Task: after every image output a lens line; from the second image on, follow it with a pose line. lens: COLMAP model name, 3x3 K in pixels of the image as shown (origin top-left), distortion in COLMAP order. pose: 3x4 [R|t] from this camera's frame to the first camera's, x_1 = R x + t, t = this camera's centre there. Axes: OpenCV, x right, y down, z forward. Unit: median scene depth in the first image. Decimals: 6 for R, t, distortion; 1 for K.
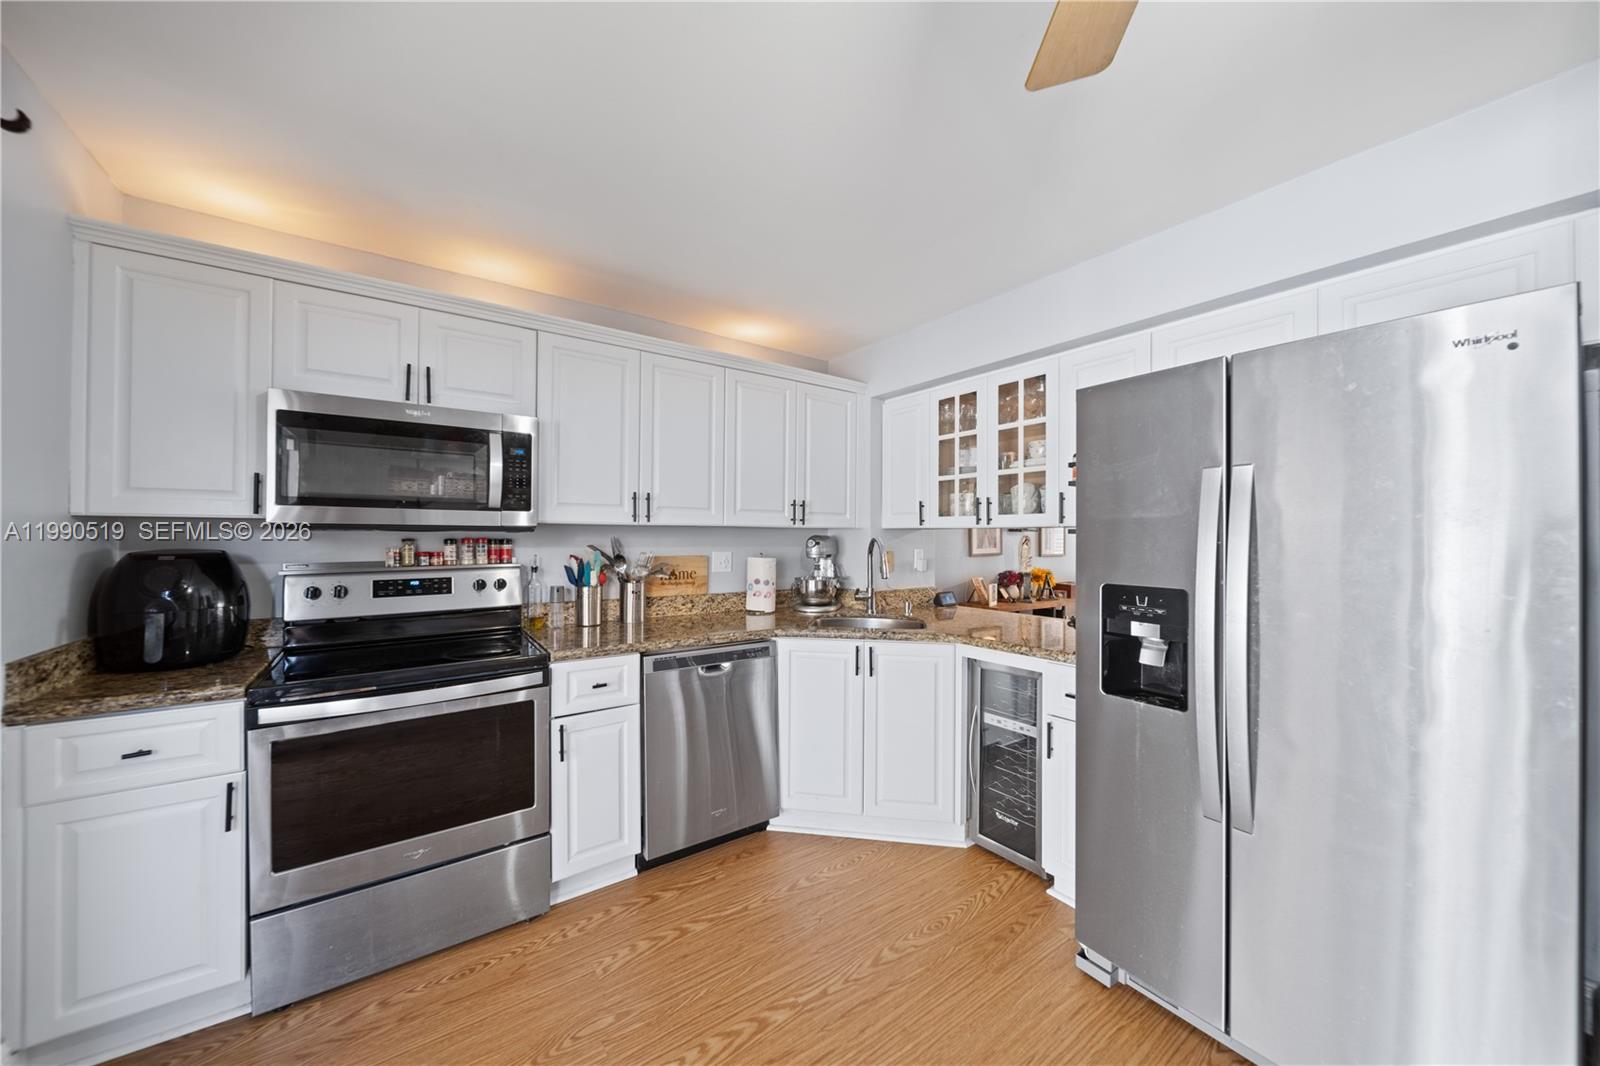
lens RADIAL K [[560.2, 0, 805.7], [0, 560.2, 538.7], [0, 0, 1]] dist [-0.003846, -0.001033]
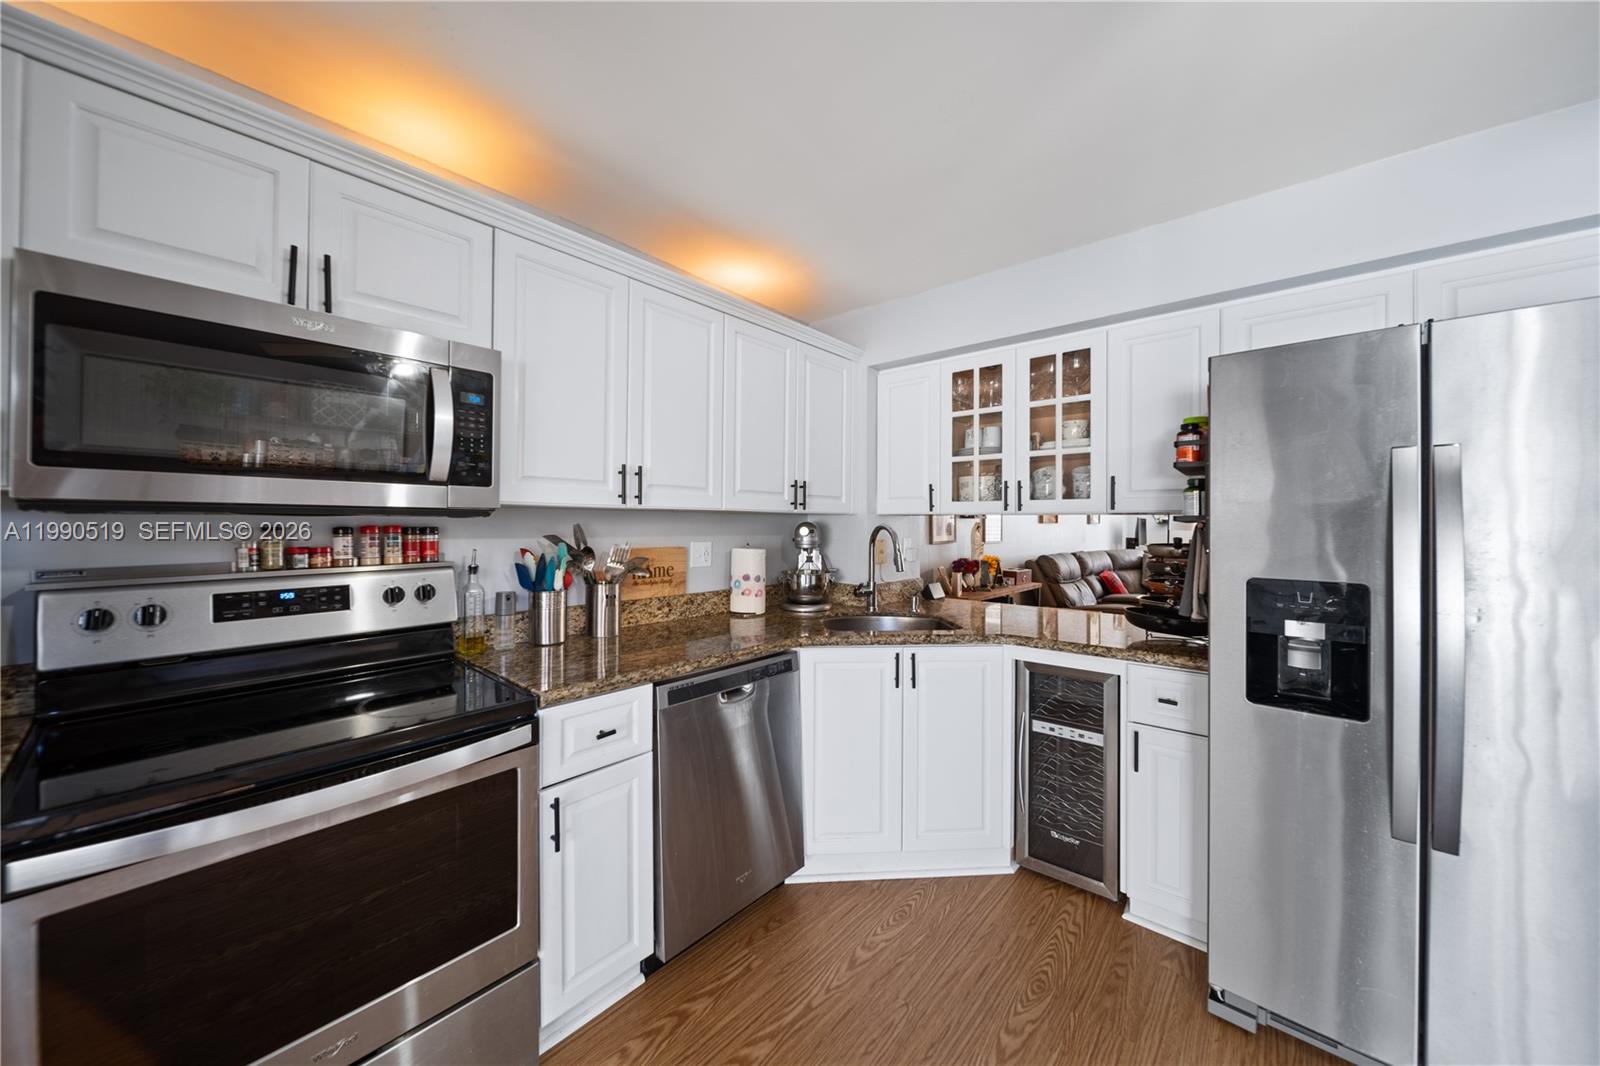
lens RADIAL K [[560.2, 0, 801.6], [0, 560.2, 525.1], [0, 0, 1]] dist [-0.003846, -0.001033]
pose [[0.971737, 0.000235, 0.236064, -0.255097], [-0.000523, 0.999999, 0.001158, -0.002862], [-0.236064, -0.001248, 0.971737, 0.218578]]
